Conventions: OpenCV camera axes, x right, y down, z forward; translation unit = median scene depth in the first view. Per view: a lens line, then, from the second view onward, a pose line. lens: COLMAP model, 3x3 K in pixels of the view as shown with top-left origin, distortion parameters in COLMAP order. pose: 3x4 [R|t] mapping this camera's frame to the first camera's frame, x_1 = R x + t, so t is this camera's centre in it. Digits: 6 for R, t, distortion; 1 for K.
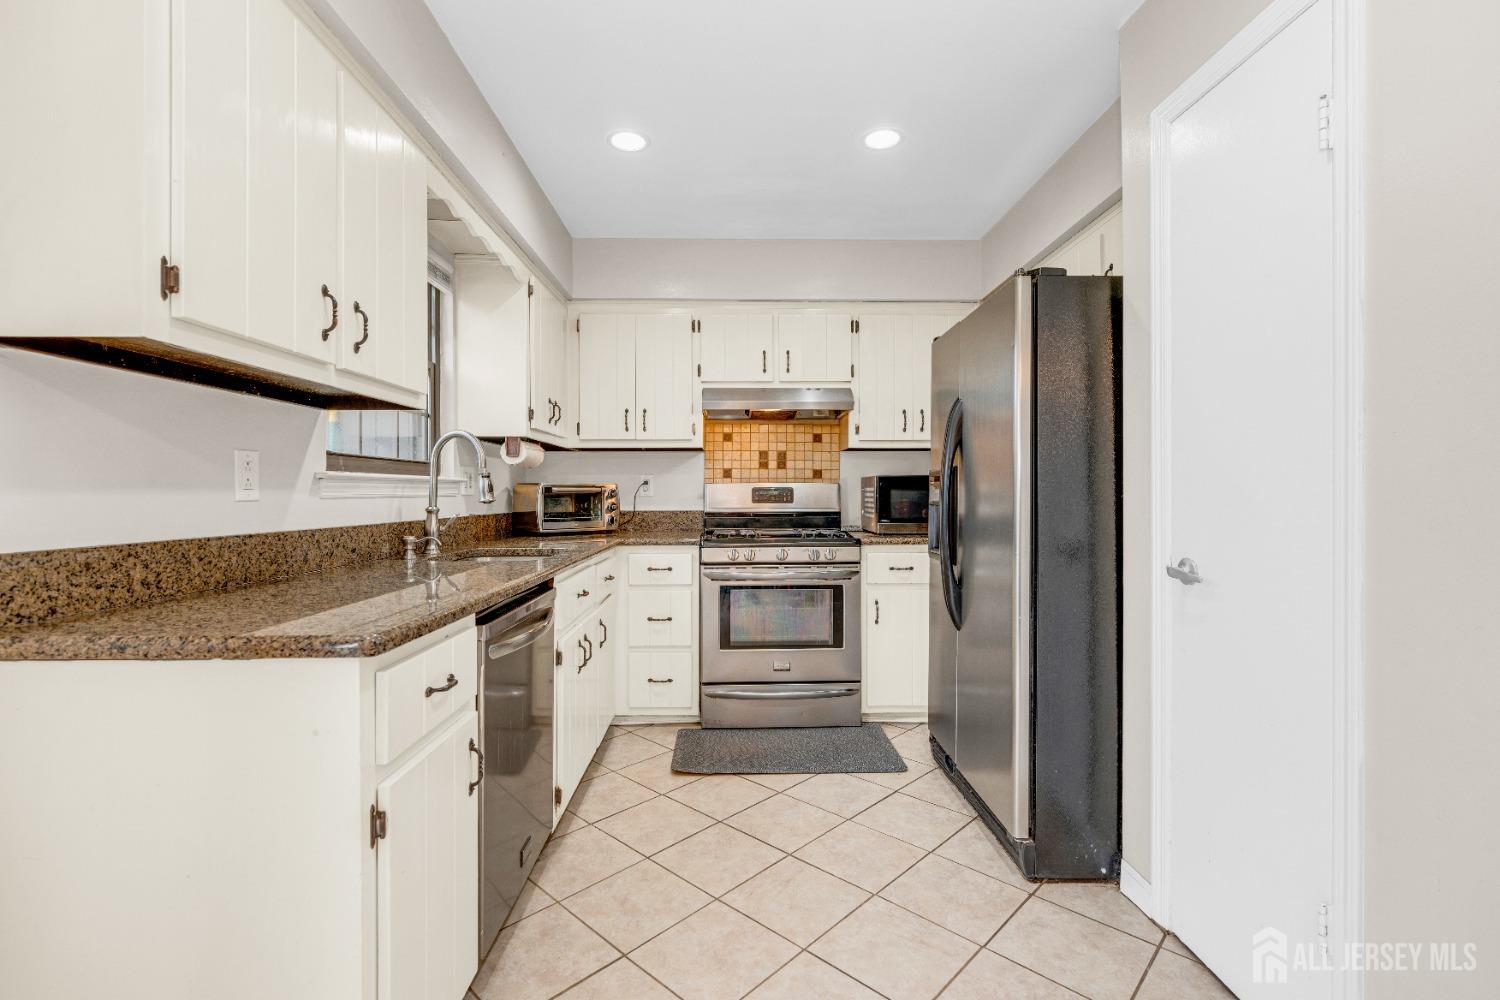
lens RADIAL K [[688.5, 0, 744.4], [0, 688.5, 498.7], [0, 0, 1]] dist [-0.005667, 0.001179]
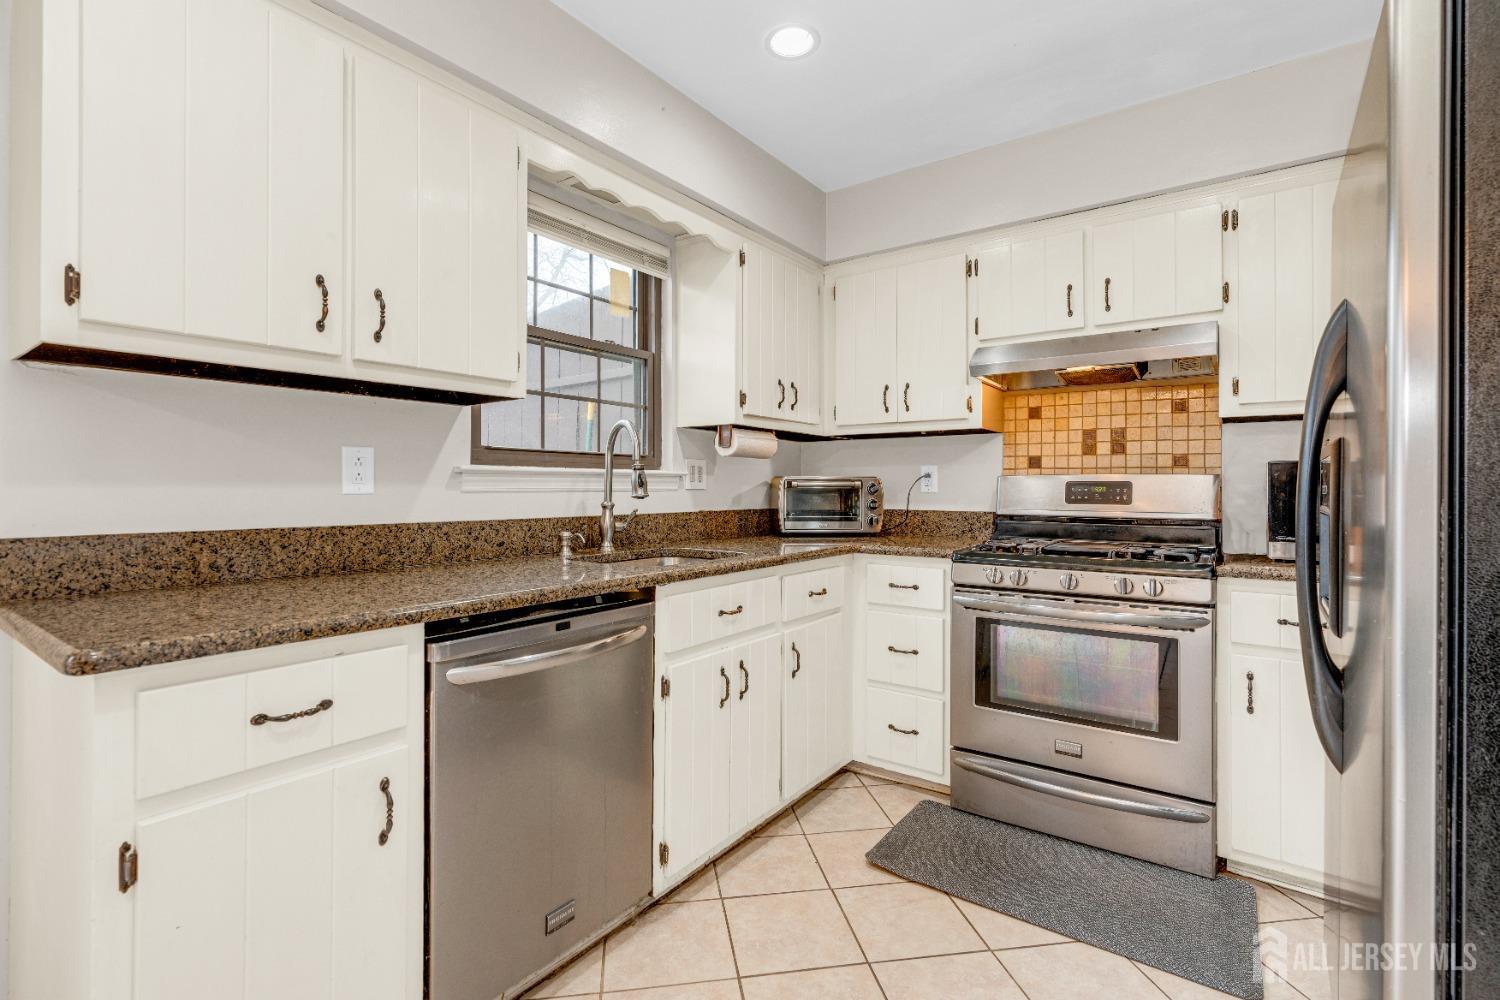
lens RADIAL K [[688.5, 0, 752.9], [0, 688.5, 485.5], [0, 0, 1]] dist [-0.005667, 0.001179]
pose [[0.790203, 0.002875, -0.612838, 0.224649], [-0.009457, 0.999927, -0.007504, -0.004197], [0.612772, 0.011725, 0.790173, 0.285143]]
